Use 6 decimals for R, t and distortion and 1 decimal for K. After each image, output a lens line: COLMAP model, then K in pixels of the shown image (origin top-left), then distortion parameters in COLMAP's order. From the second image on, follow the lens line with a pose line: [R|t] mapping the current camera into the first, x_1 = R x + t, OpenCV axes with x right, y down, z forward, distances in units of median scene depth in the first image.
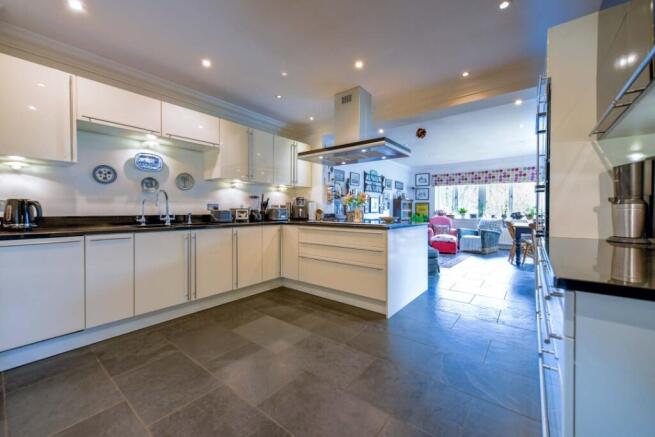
lens RADIAL K [[263.9, 0, 329.0], [0, 263.9, 210.1], [0, 0, 1]] dist [0.032285, -0.000105]
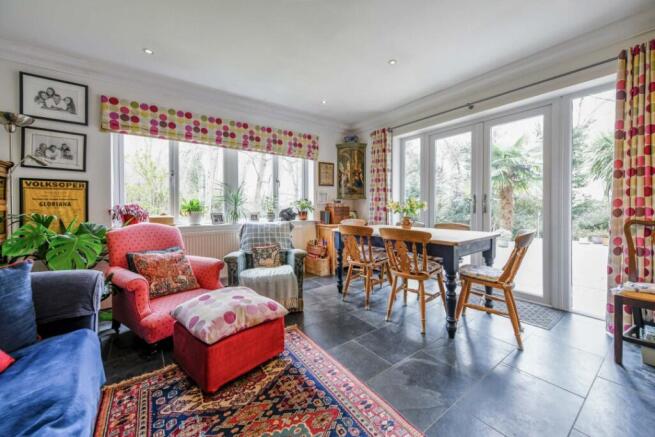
lens RADIAL K [[248.7, 0, 323.2], [0, 248.7, 208.7], [0, 0, 1]] dist [0.000450, -0.000074]
pose [[0.267936, -0.014331, 0.963330, 0.224742], [0.007443, 0.999890, 0.012805, 0.002629], [-0.963408, 0.003739, 0.268014, 0.860495]]
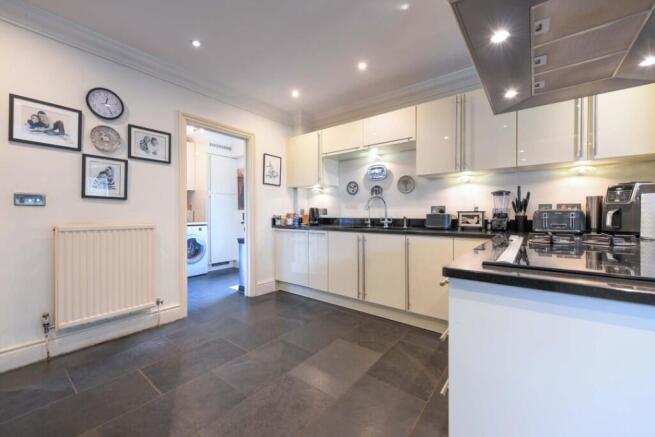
lens RADIAL K [[261.3, 0, 311.8], [0, 261.3, 214.6], [0, 0, 1]] dist [0.000155, -0.000044]
pose [[-0.021801, -0.002136, -0.999760, 0.217125], [-0.001665, 0.999996, -0.002101, 0.002729], [0.999761, 0.001619, -0.021805, 0.348978]]
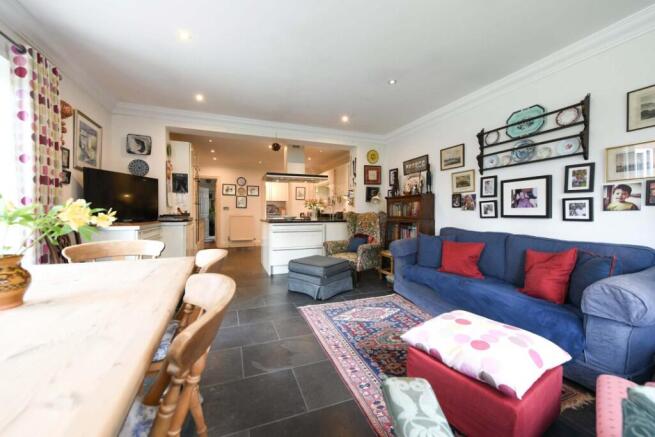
lens RADIAL K [[248.7, 0, 323.2], [0, 248.7, 208.7], [0, 0, 1]] dist [0.000450, -0.000074]
pose [[-0.519119, -0.014977, -0.854571, 0.690561], [-0.003253, 0.999874, -0.015547, 0.003423], [0.854696, -0.005291, -0.519102, 1.022944]]
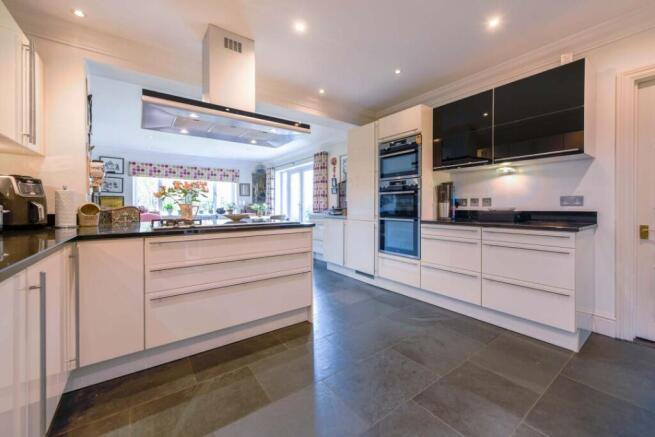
lens RADIAL K [[263.9, 0, 329.0], [0, 263.9, 210.1], [0, 0, 1]] dist [0.032285, -0.000105]
pose [[0.273059, -0.017440, 0.961839, -0.269467], [0.002741, 0.999846, 0.017352, -0.001597], [-0.961993, -0.002102, 0.273065, 0.286451]]
